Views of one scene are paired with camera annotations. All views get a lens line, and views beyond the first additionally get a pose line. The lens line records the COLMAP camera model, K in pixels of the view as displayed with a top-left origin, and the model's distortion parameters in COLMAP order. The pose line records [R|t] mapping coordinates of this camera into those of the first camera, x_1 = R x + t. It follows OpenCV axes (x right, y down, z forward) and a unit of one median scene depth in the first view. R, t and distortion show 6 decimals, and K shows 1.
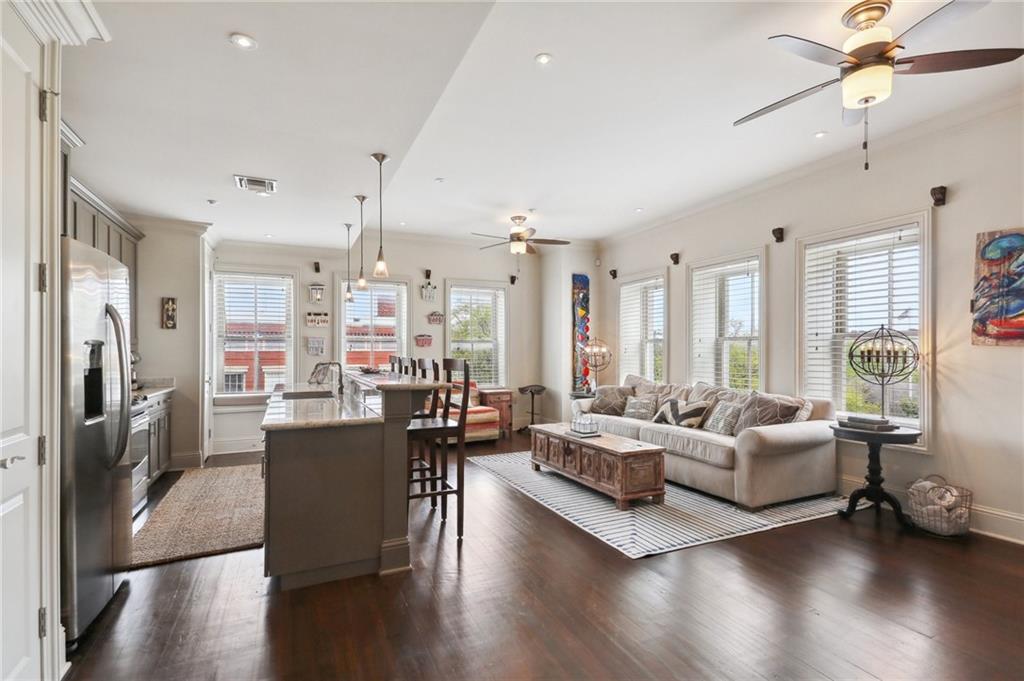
lens RADIAL K [[480.5, 0, 511.3], [0, 480.5, 347.6], [0, 0, 1]] dist [0.035167, -0.000134]
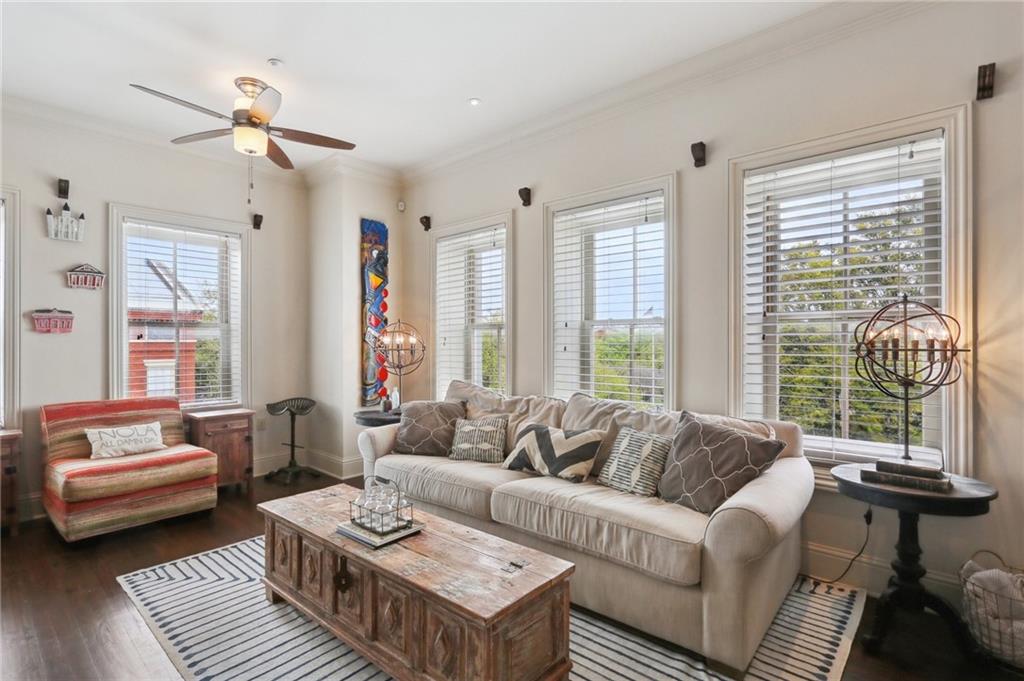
lens RADIAL K [[492.3, 0, 504.5], [0, 492.3, 342.4], [0, 0, 1]] dist [-0.011323, 0.002414]
pose [[0.920097, -0.000126, 0.391690, 0.061731], [-0.002575, 0.999976, 0.006371, 0.003996], [-0.391681, -0.006871, 0.920075, 0.428431]]
